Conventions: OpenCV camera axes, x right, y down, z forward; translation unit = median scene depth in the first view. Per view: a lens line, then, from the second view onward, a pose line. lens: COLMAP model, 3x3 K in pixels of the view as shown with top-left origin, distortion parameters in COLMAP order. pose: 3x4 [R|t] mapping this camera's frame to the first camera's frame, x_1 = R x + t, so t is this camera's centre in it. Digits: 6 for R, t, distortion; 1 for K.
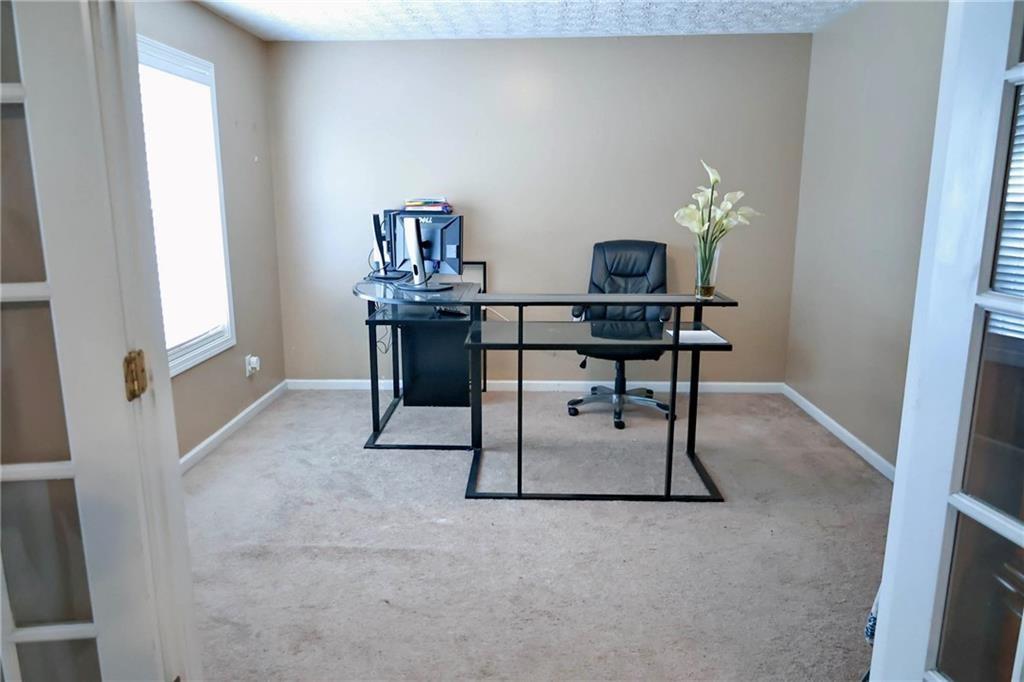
lens RADIAL K [[706.7, 0, 495.2], [0, 706.7, 341.5], [0, 0, 1]] dist [-0.007067, 0.006069]
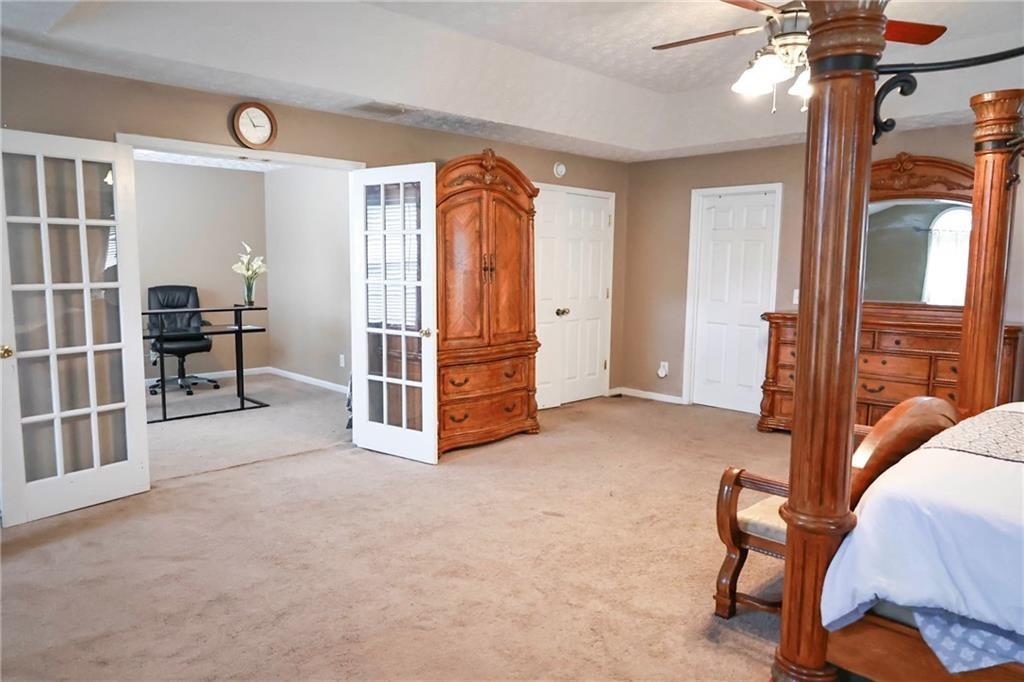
lens RADIAL K [[706.7, 0, 495.2], [0, 706.7, 341.5], [0, 0, 1]] dist [-0.007067, 0.006069]
pose [[0.686657, -0.070539, 0.723551, -0.683469], [0.139223, 0.989619, -0.035645, 0.203061], [-0.713526, 0.125211, 0.689350, -0.888199]]
